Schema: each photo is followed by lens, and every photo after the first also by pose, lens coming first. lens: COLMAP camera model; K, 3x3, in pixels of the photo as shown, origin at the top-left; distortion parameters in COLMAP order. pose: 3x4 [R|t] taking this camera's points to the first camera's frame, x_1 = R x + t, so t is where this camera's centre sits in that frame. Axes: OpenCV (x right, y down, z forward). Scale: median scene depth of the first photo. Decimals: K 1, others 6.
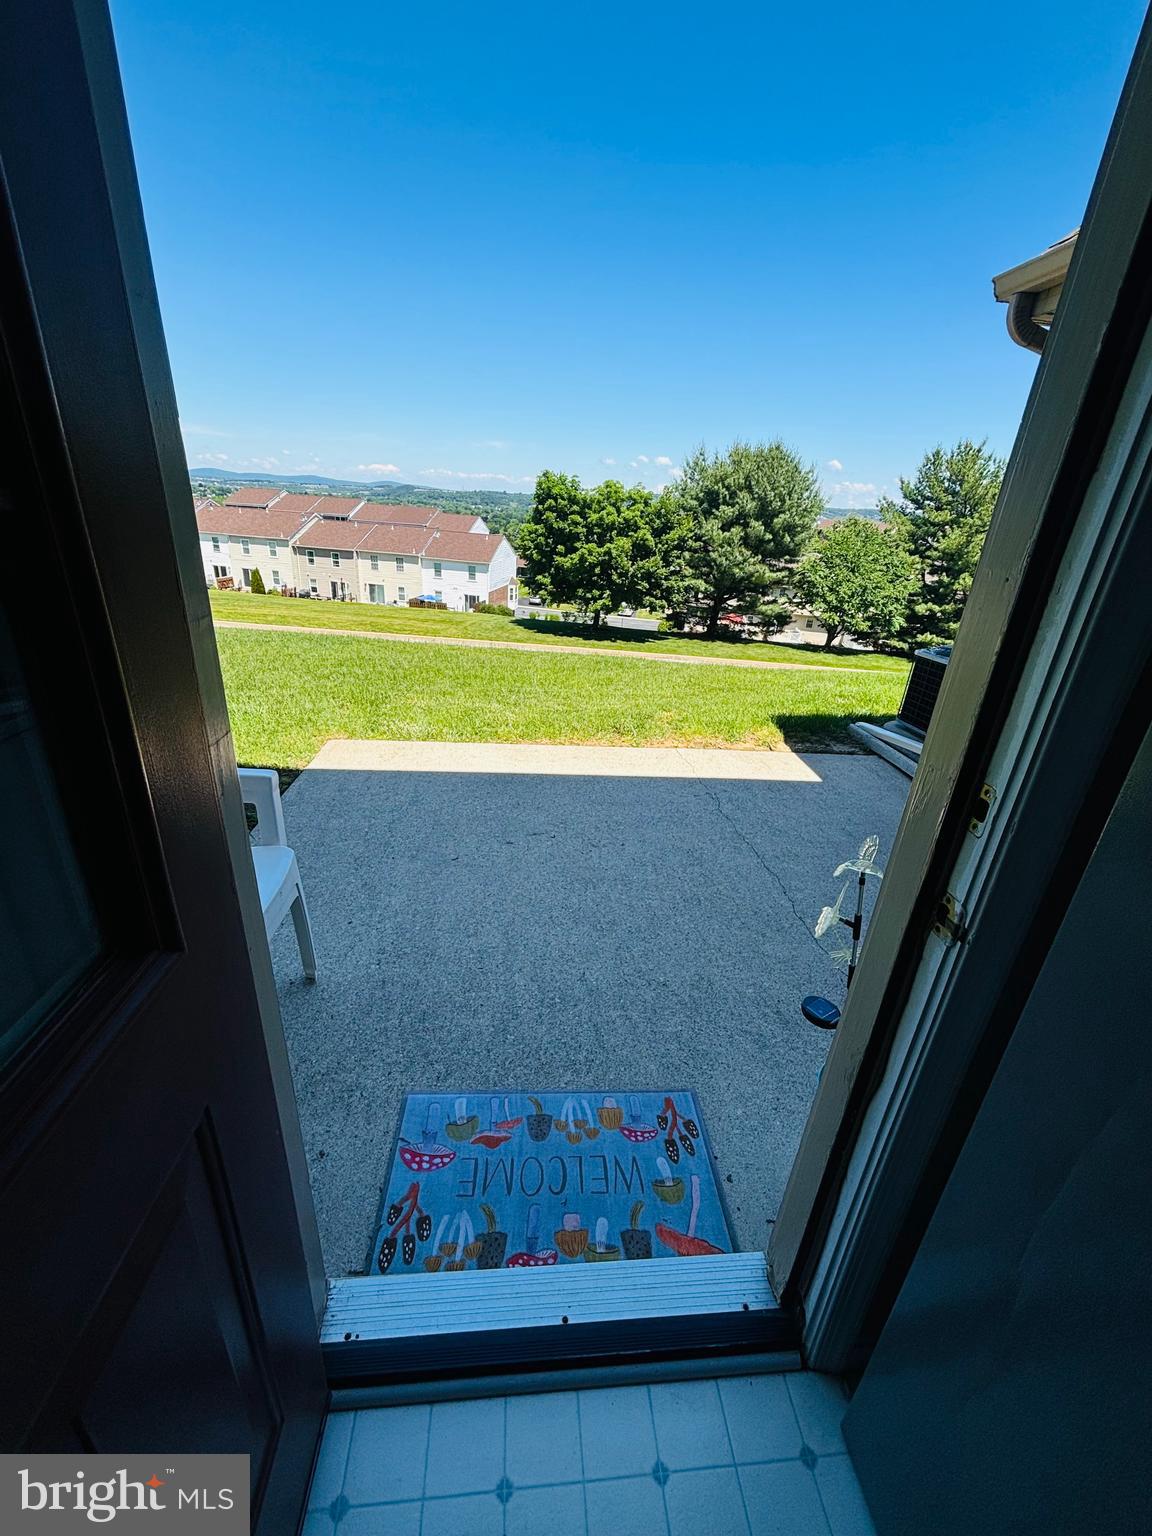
lens RADIAL K [[618.8, 0, 590.1], [0, 618.8, 764.7], [0, 0, 1]] dist [0.002725, -0.000862]
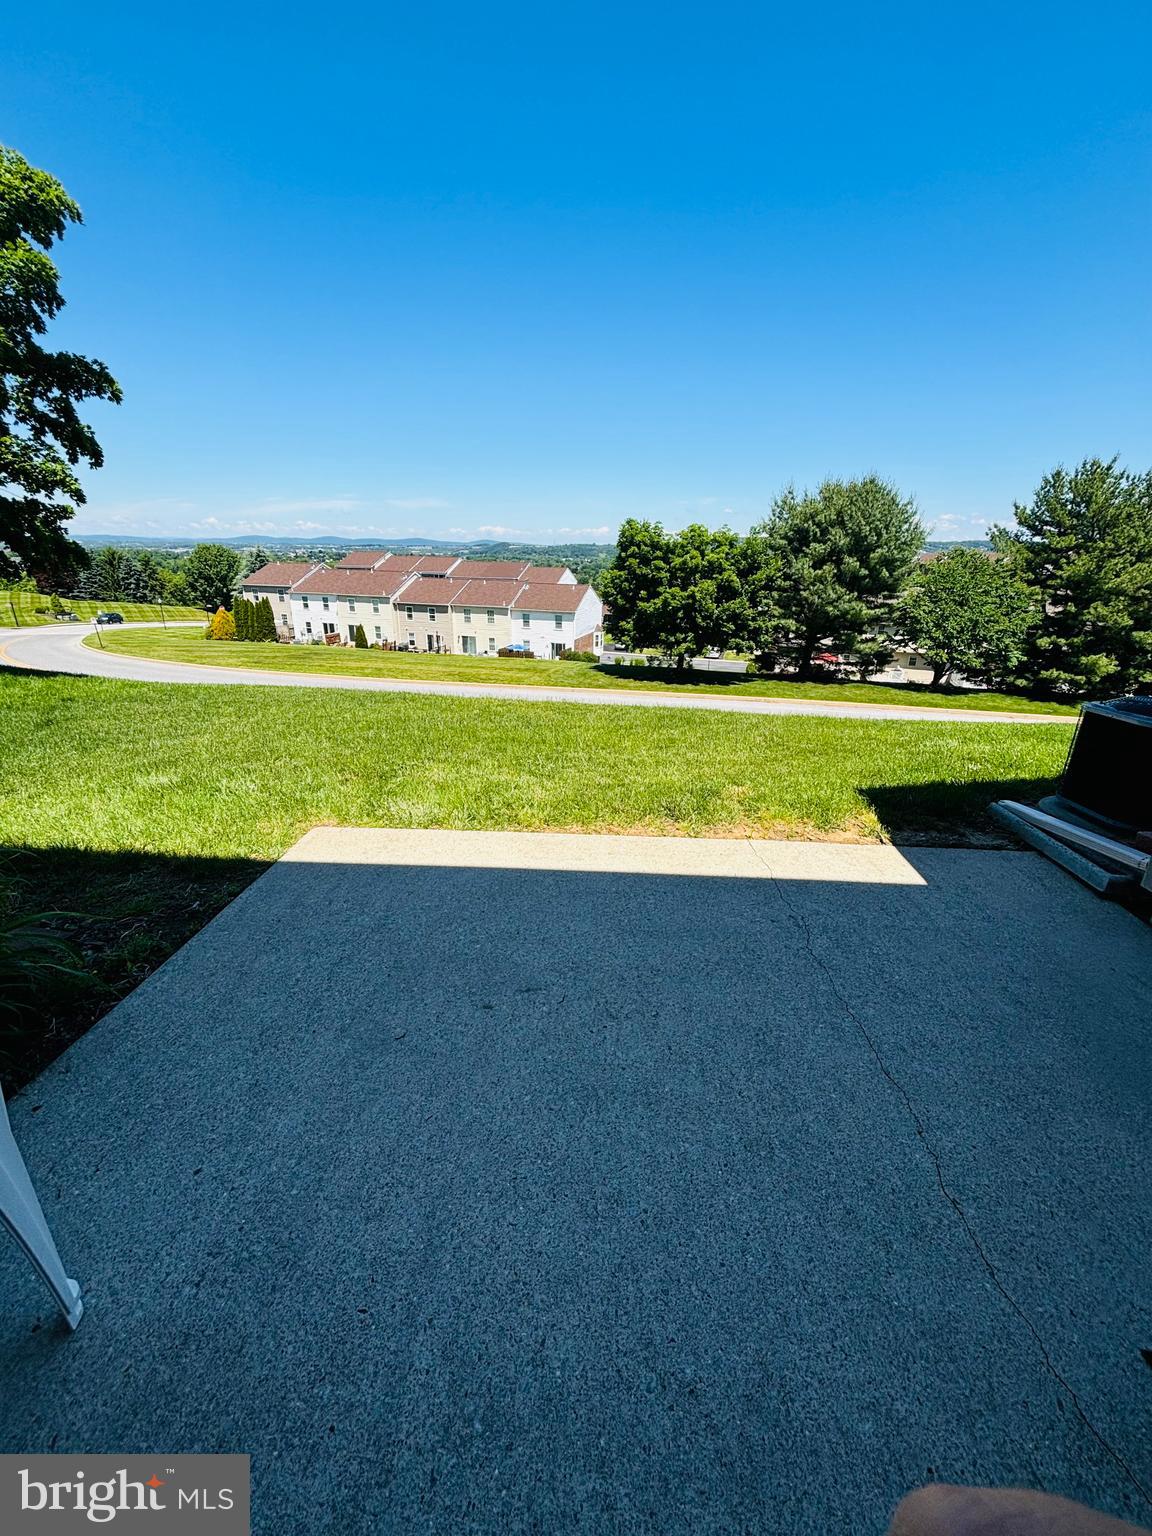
lens RADIAL K [[618.8, 0, 585.3], [0, 618.8, 764.4], [0, 0, 1]] dist [0.002725, -0.000862]
pose [[0.988984, -0.002210, -0.148003, 0.006324], [-0.008078, 0.997592, -0.068877, -0.007584], [0.147799, 0.069314, 0.986586, 0.025669]]
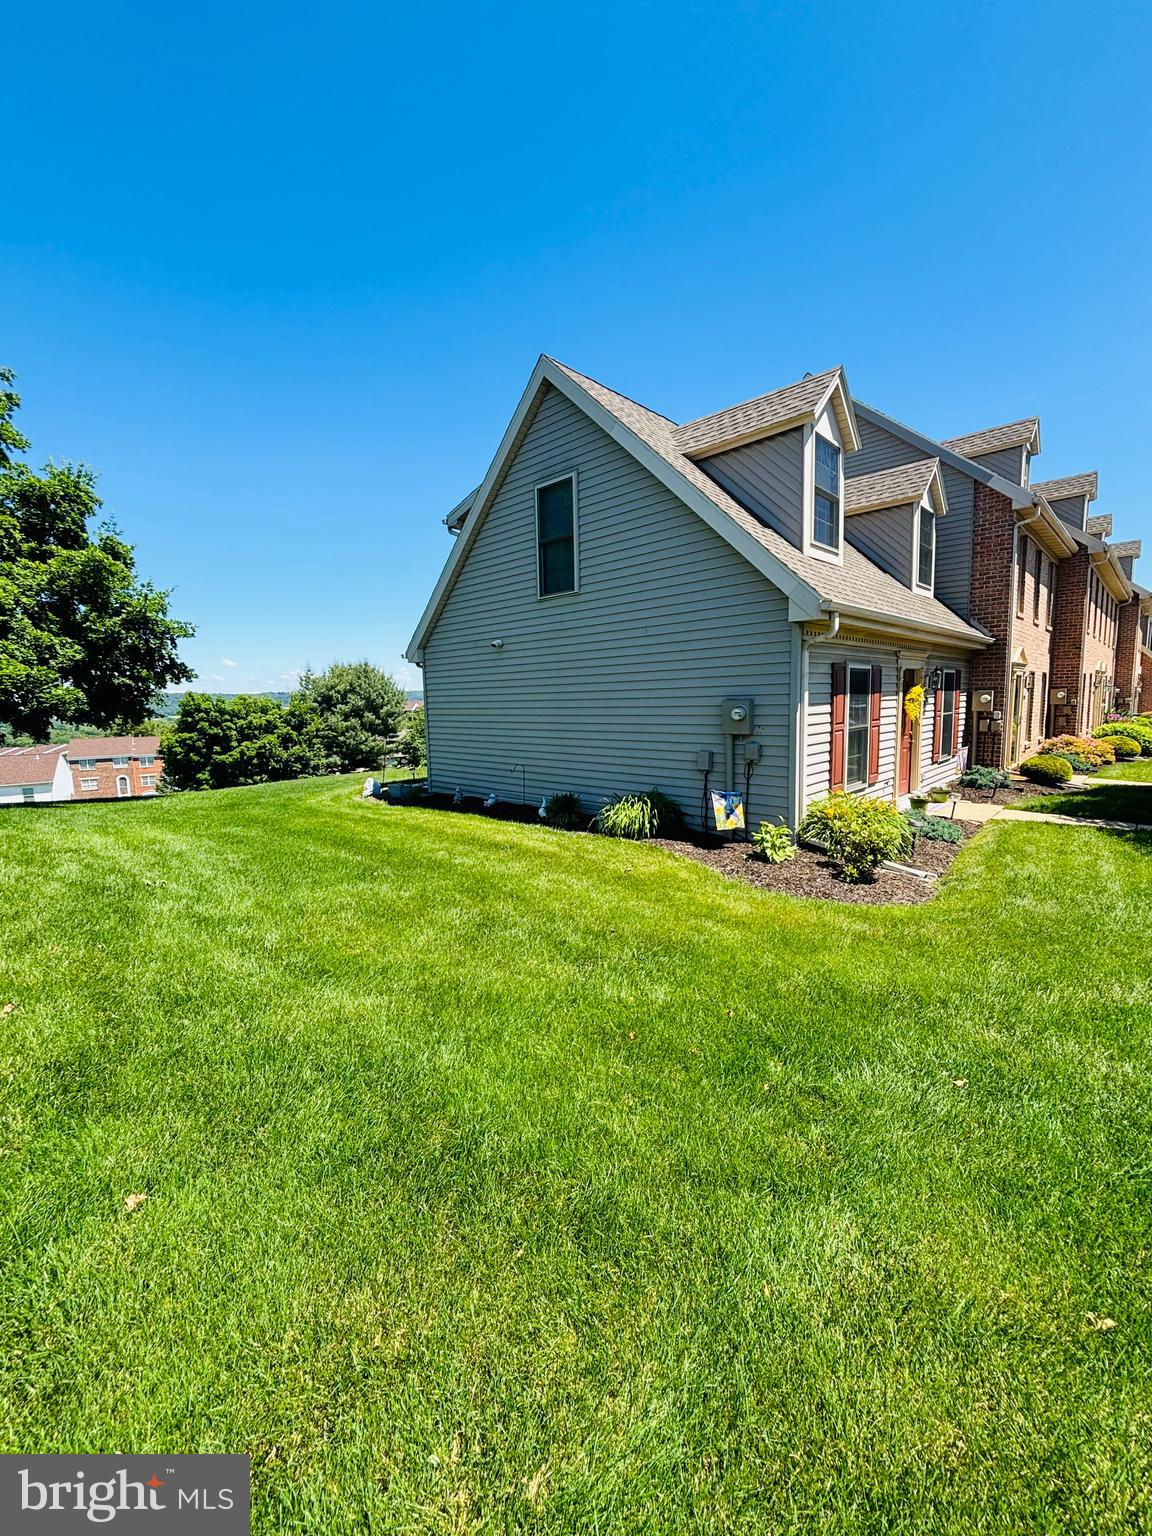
lens RADIAL K [[618.8, 0, 581.3], [0, 618.8, 764.7], [0, 0, 1]] dist [0.002725, -0.000862]
pose [[0.753014, -0.152034, 0.640200, -0.284281], [0.321350, 0.933993, -0.156174, 0.096851], [-0.574198, 0.323329, 0.752166, -0.307994]]
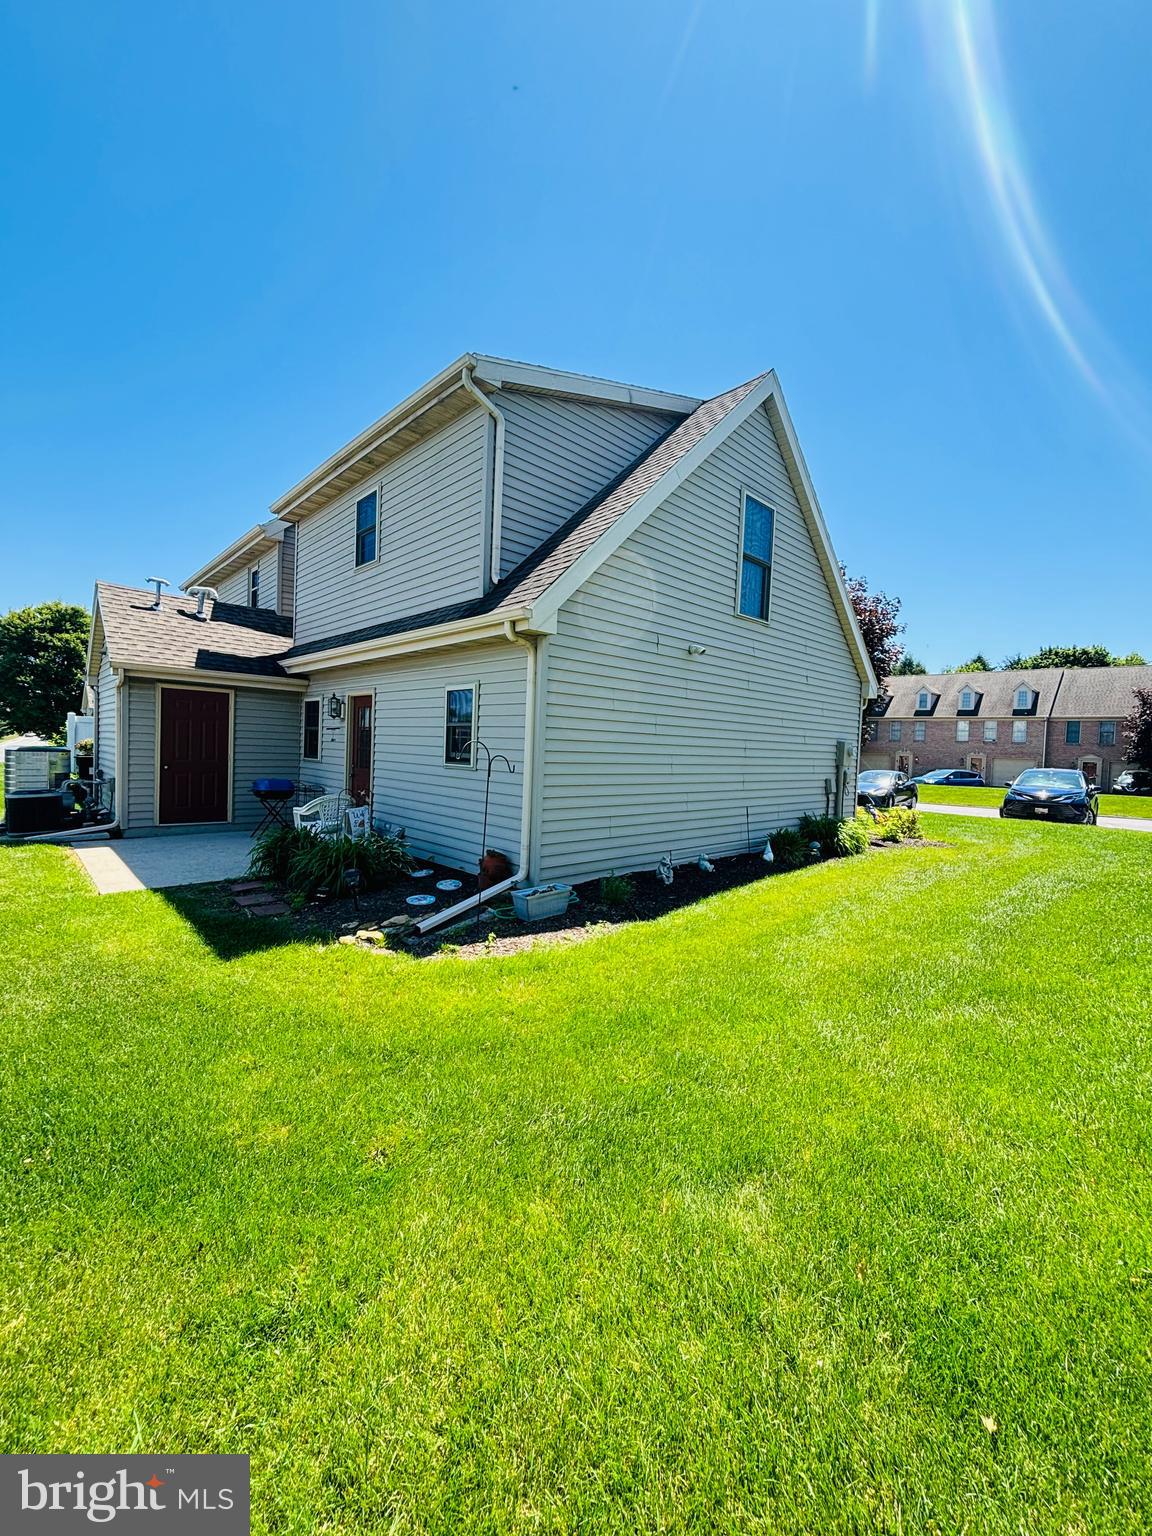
lens RADIAL K [[618.8, 0, 574.2], [0, 618.8, 770.0], [0, 0, 1]] dist [0.002725, -0.000862]
pose [[-0.600685, -0.116078, 0.791014, -0.267084], [0.242465, 0.916355, 0.318596, -0.059448], [-0.761832, 0.383169, -0.522296, 0.087971]]
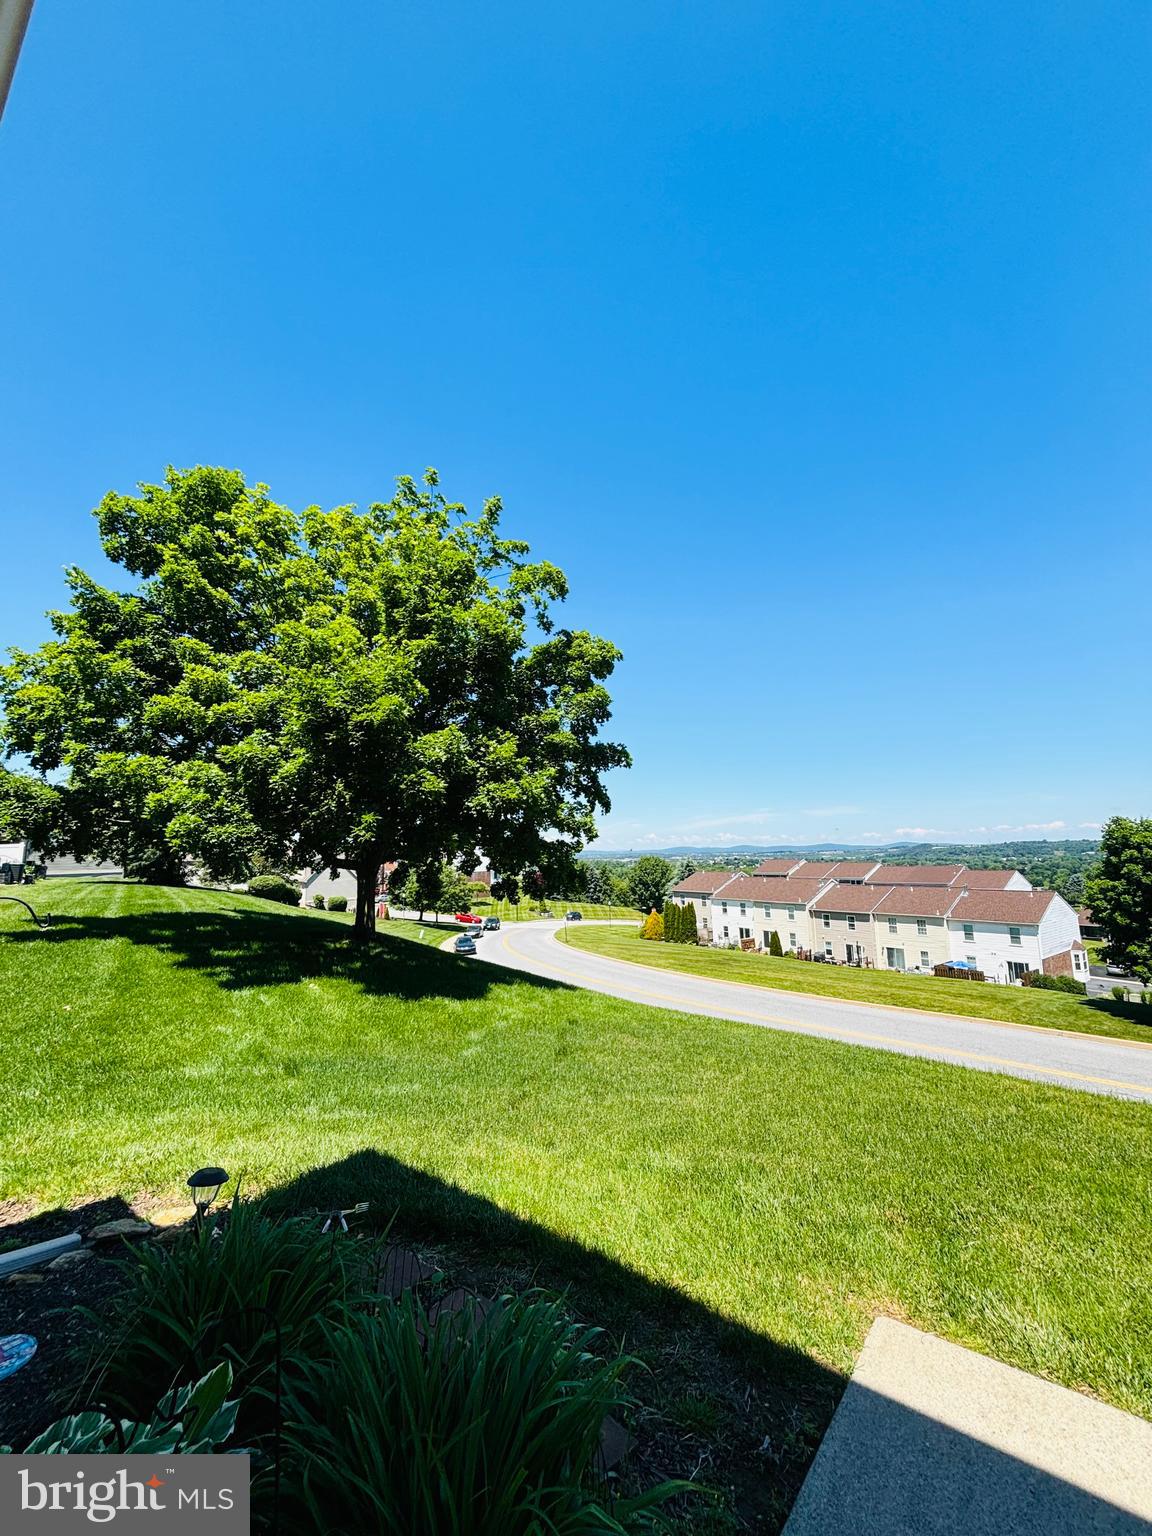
lens RADIAL K [[618.8, 0, 578.7], [0, 618.8, 760.9], [0, 0, 1]] dist [0.002725, -0.000862]
pose [[0.716121, -0.180954, -0.674112, -0.013626], [-0.210666, 0.864731, -0.455916, -0.018372], [0.665426, 0.468503, 0.581131, 0.022451]]
